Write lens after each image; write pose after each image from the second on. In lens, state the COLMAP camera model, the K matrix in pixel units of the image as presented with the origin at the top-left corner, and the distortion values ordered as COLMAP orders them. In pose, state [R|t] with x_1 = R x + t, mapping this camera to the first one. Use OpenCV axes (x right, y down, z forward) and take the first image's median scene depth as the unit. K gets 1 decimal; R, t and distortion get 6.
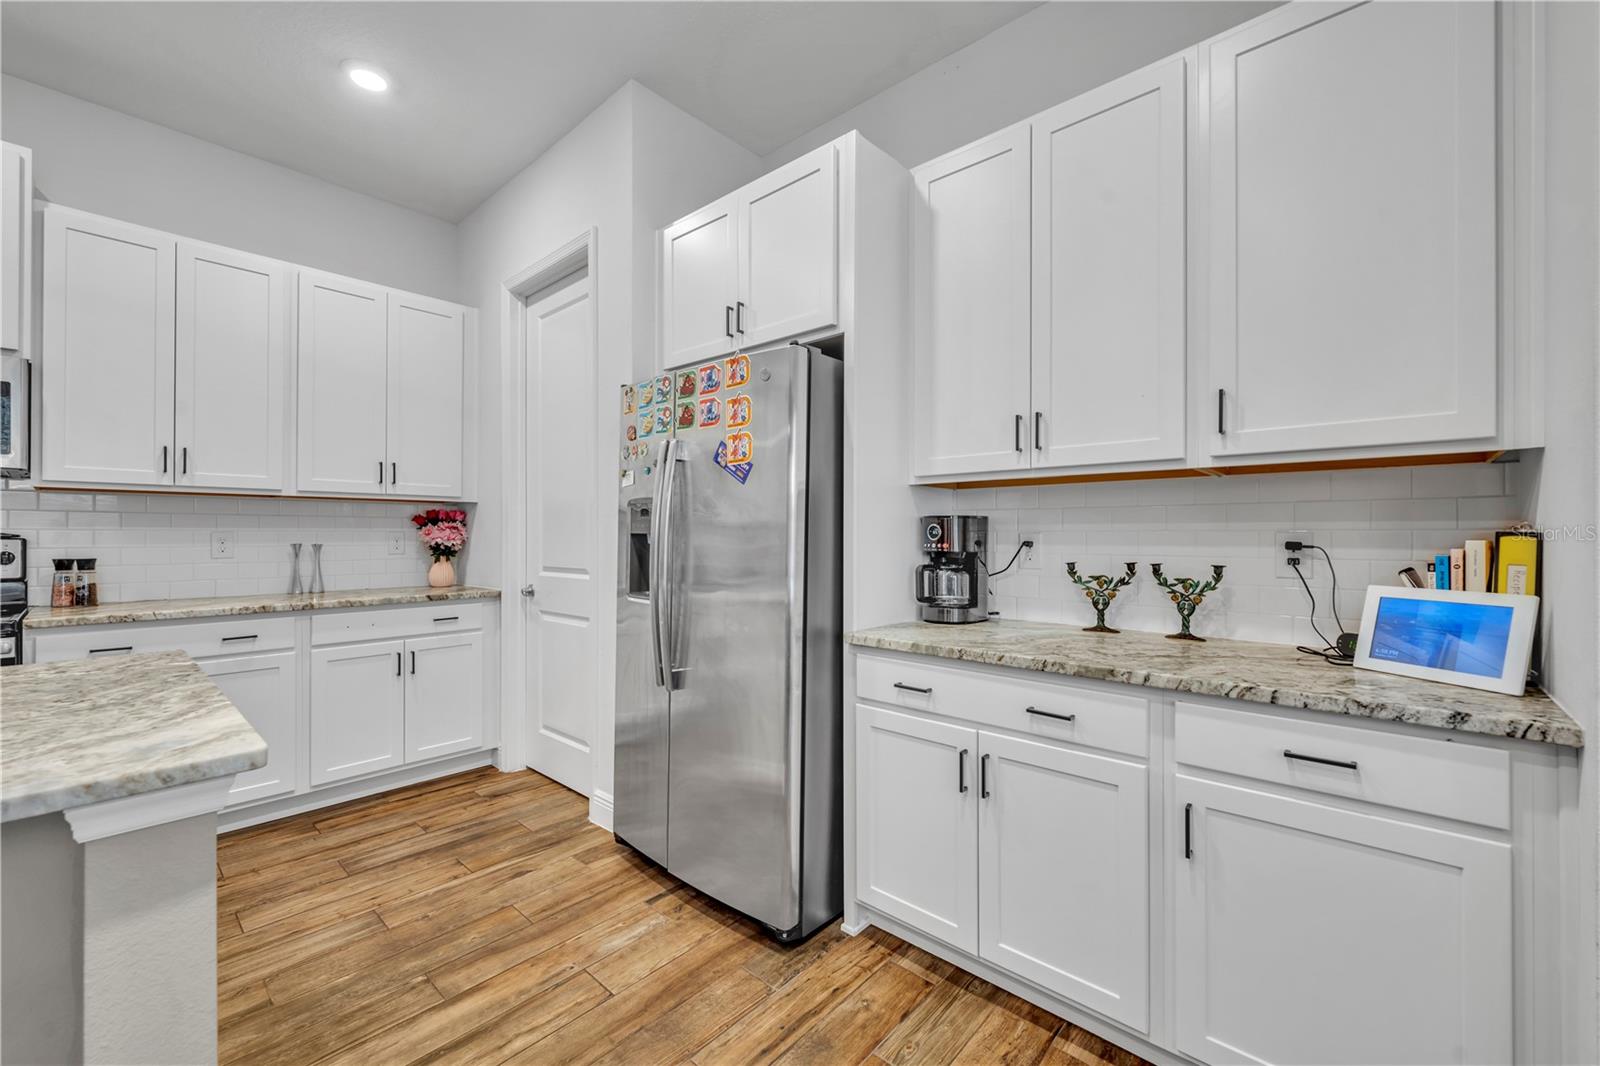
lens RADIAL K [[641.4, 0, 809.7], [0, 641.4, 532.9], [0, 0, 1]] dist [0.004935, 0.000322]
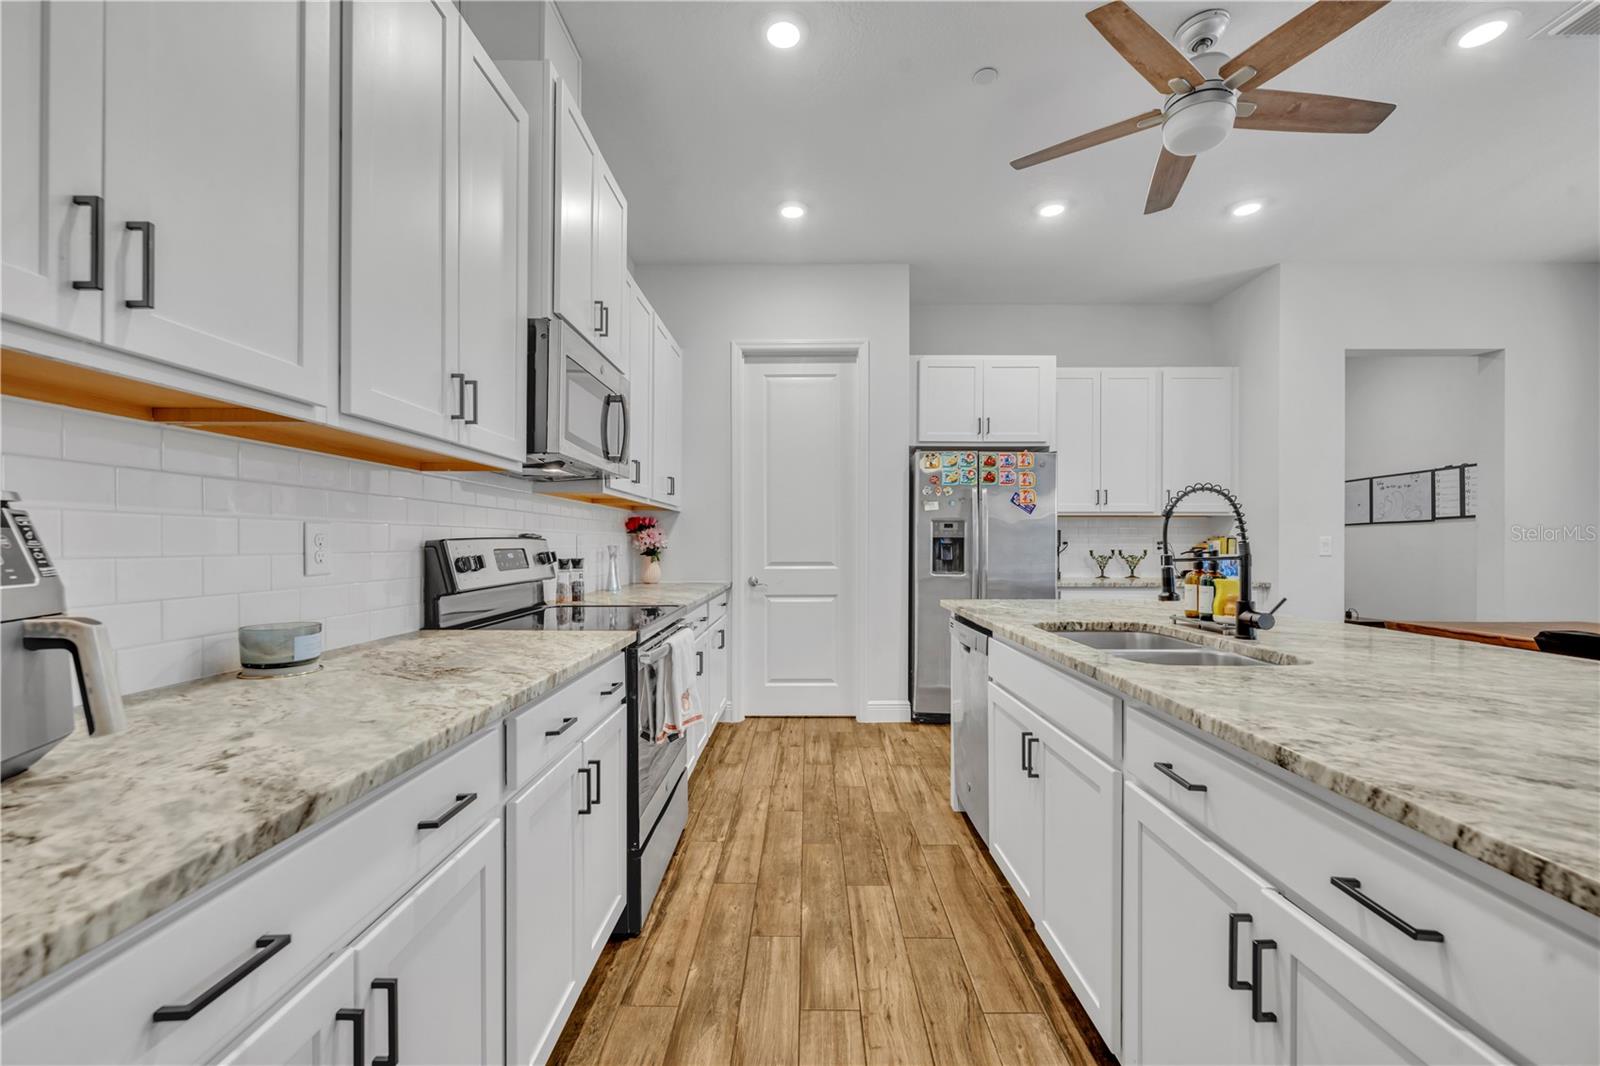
lens RADIAL K [[641.4, 0, 800.6], [0, 641.4, 545.6], [0, 0, 1]] dist [0.004935, 0.000322]
pose [[0.749814, -0.003494, 0.661640, -1.935809], [-0.001160, 0.999978, 0.006596, 0.012787], [-0.661648, -0.005713, 0.749793, -0.078794]]
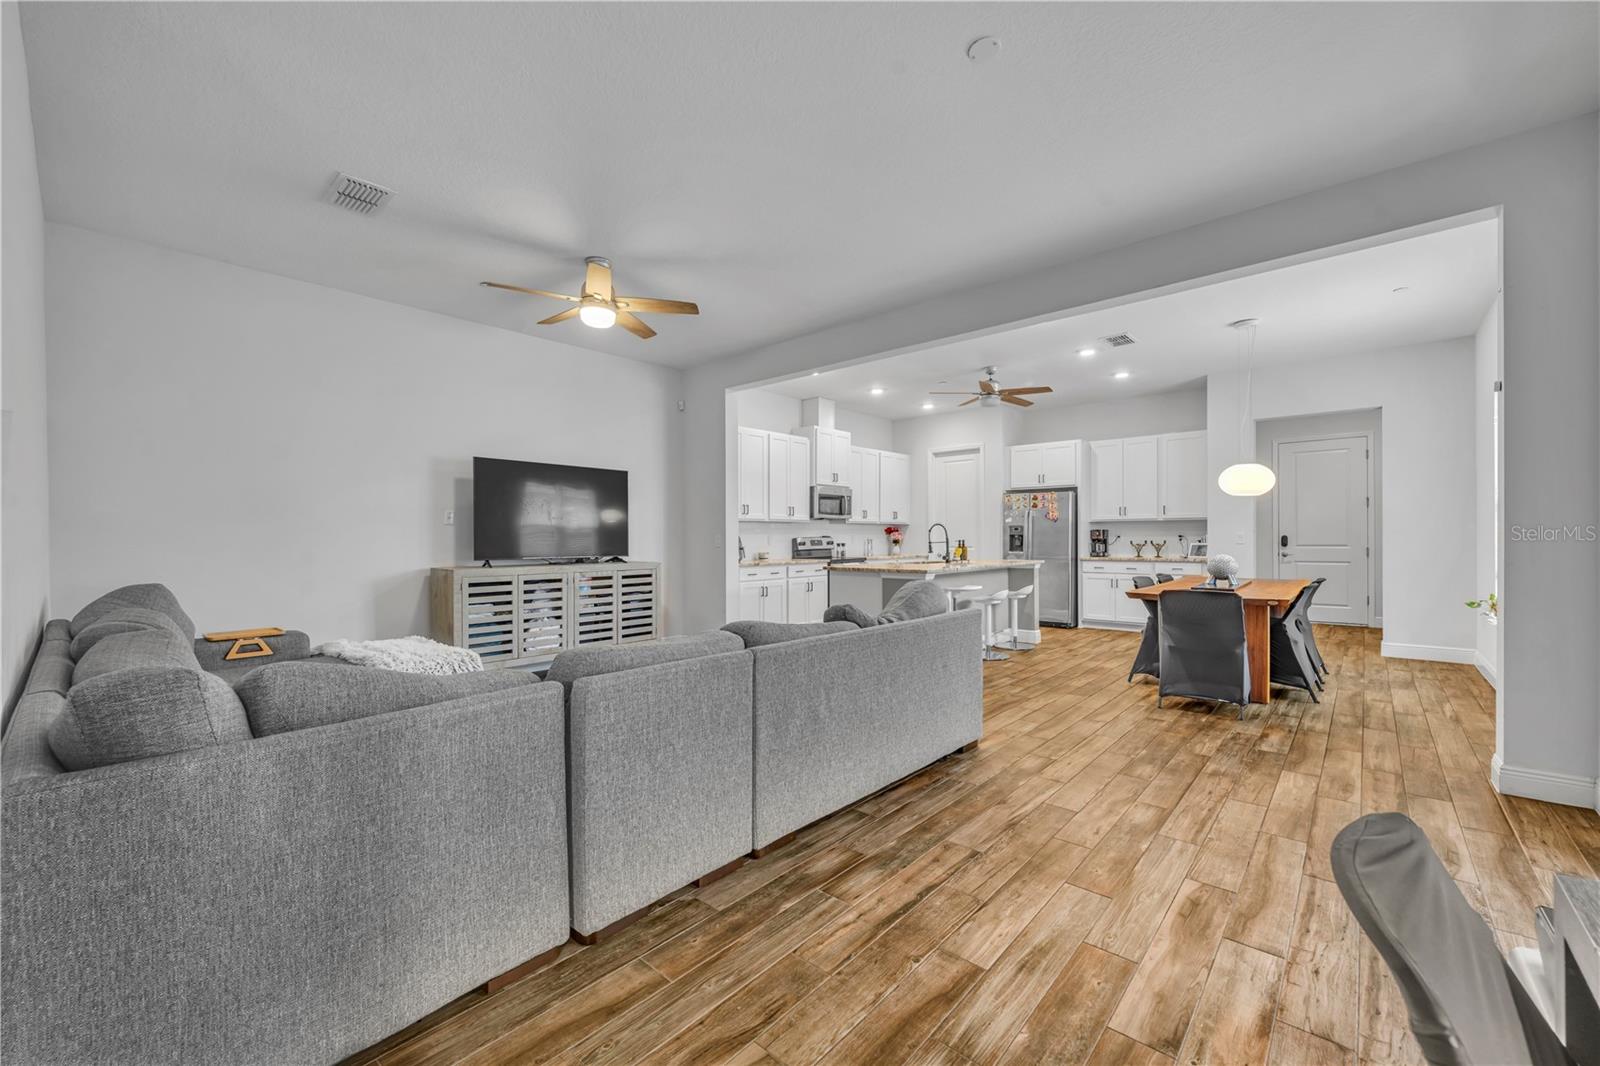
lens RADIAL K [[641.4, 0, 806.0], [0, 641.4, 542.1], [0, 0, 1]] dist [0.004935, 0.000322]
pose [[0.999964, -0.007063, 0.004765, -1.664015], [0.007008, 0.999911, 0.011311, -0.008041], [-0.004844, -0.011277, 0.999925, -3.049585]]
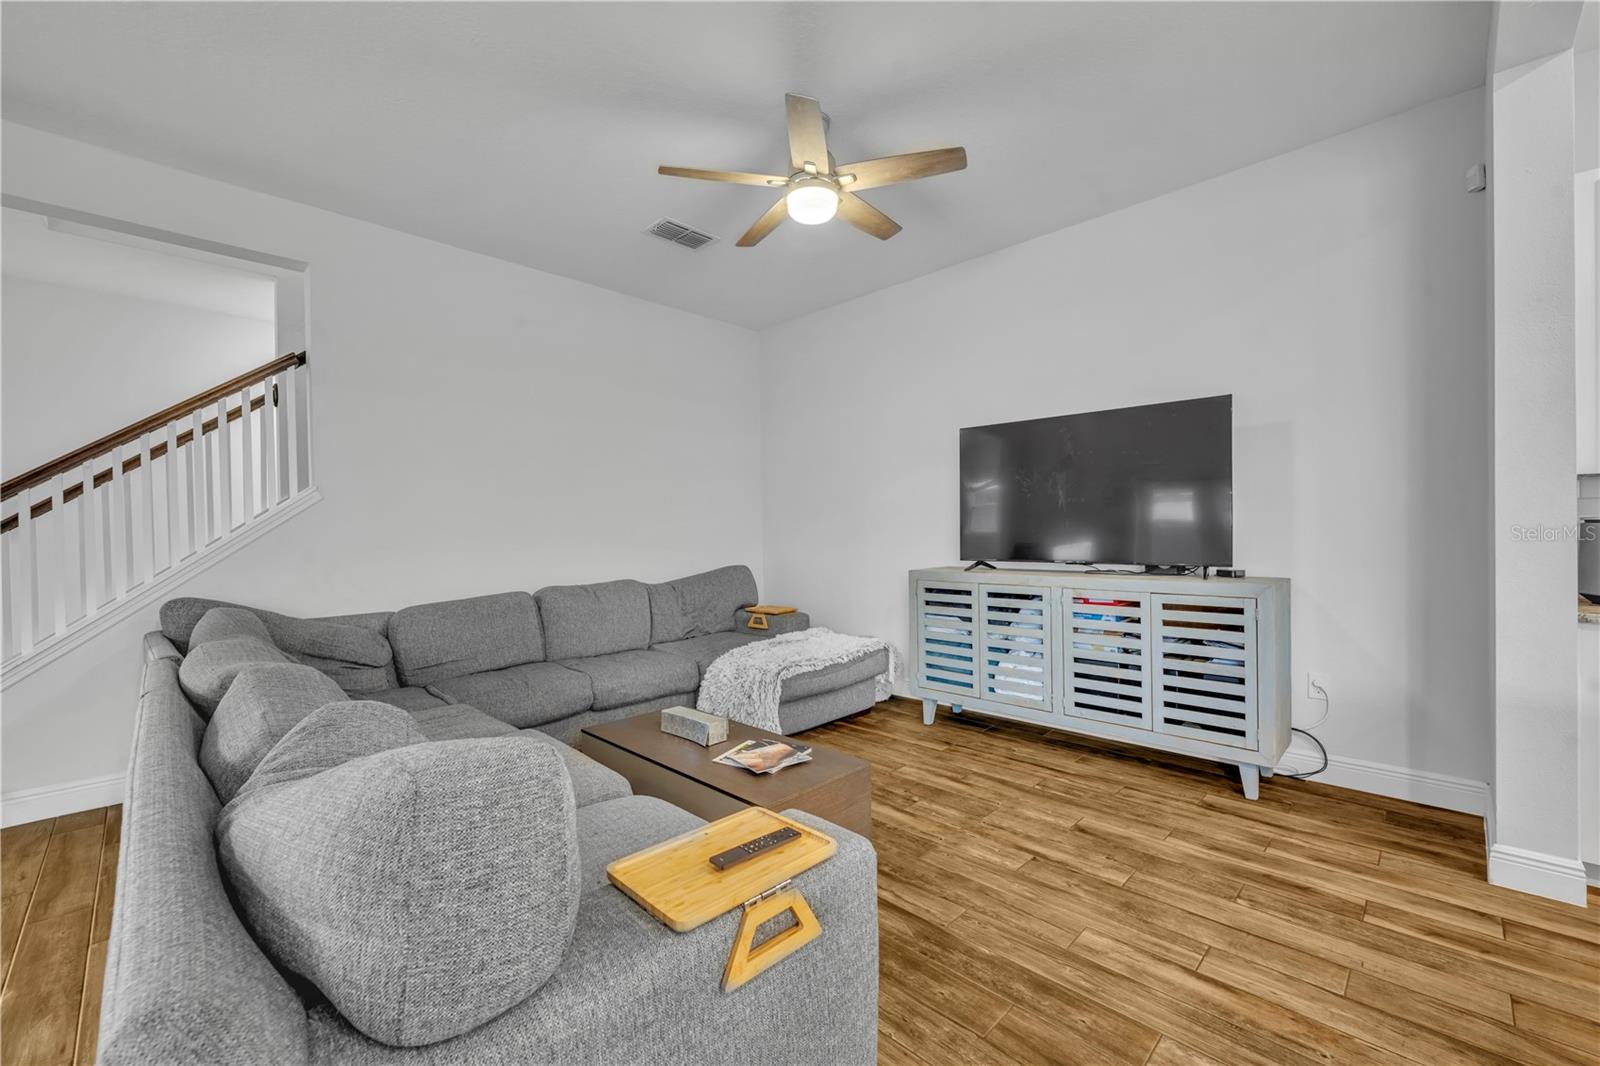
lens RADIAL K [[641.4, 0, 806.0], [0, 641.4, 533.3], [0, 0, 1]] dist [0.004935, 0.000322]
pose [[-0.037185, -0.008506, -0.999272, -0.941900], [0.009057, 0.999920, -0.008848, 0.009723], [0.999267, -0.009379, -0.037105, -0.964291]]
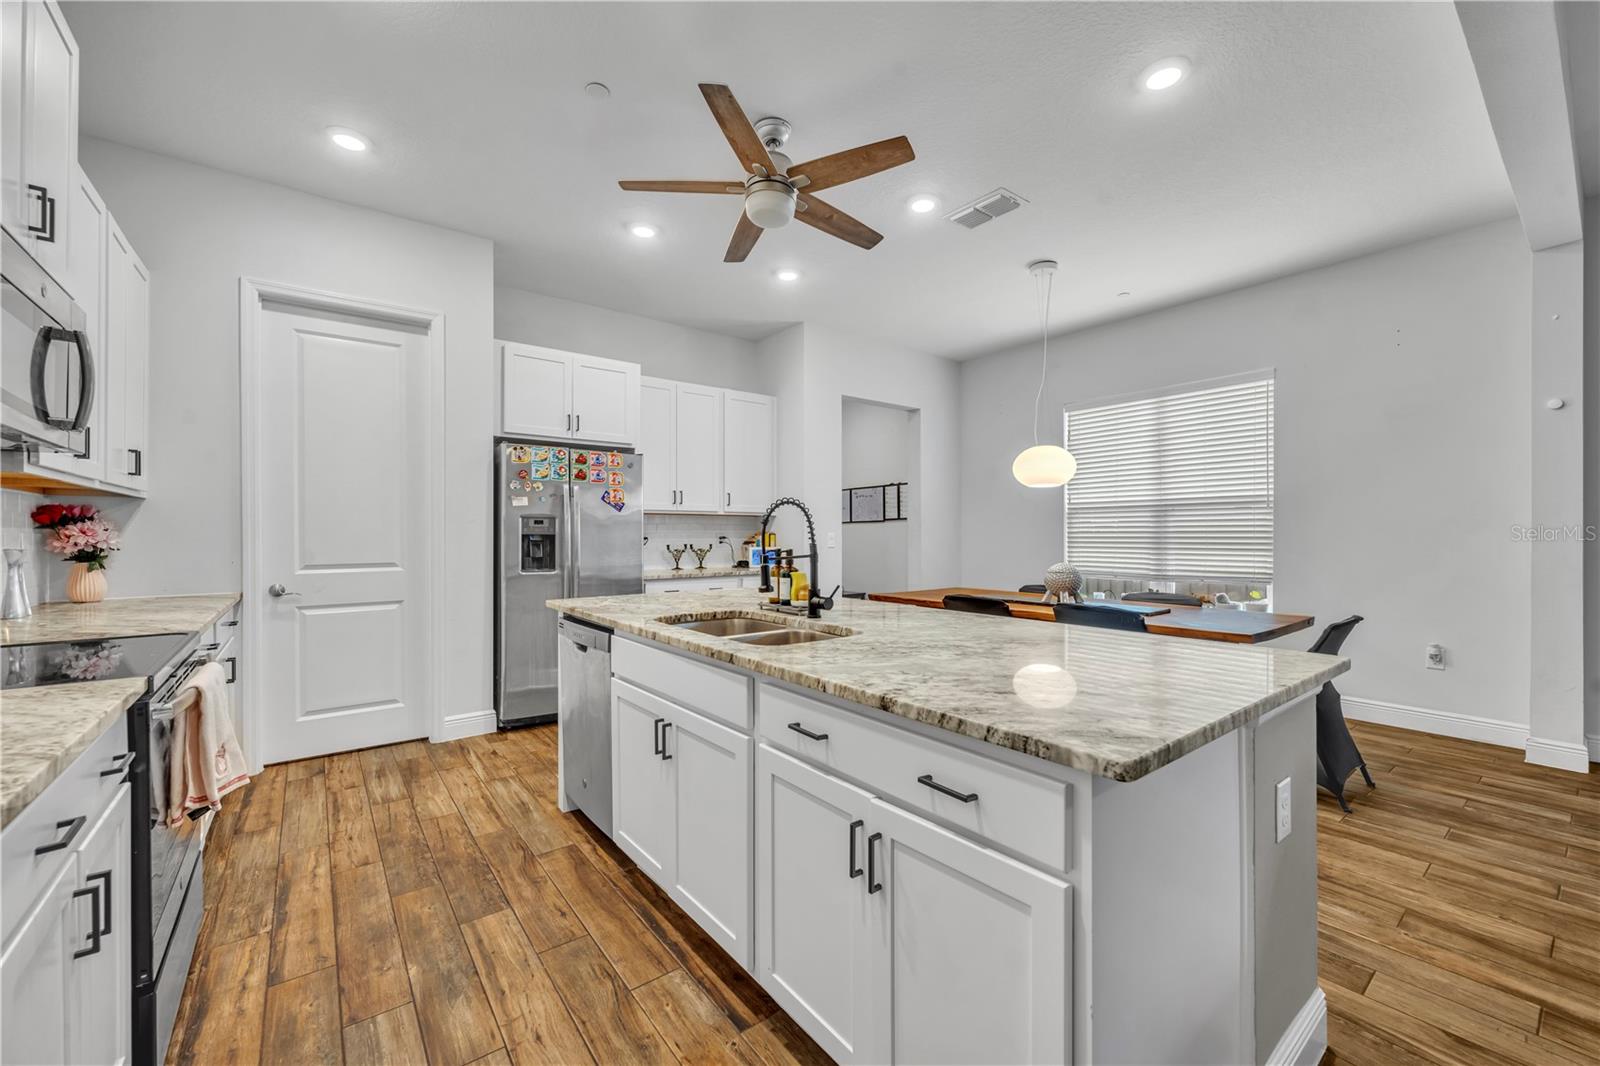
lens RADIAL K [[641.4, 0, 792.5], [0, 641.4, 534.9], [0, 0, 1]] dist [0.004935, 0.000322]
pose [[0.189619, -0.003615, 0.981851, -2.026254], [-0.001645, 0.999991, 0.004000, -0.006695], [-0.981856, -0.002373, 0.189611, -0.006102]]
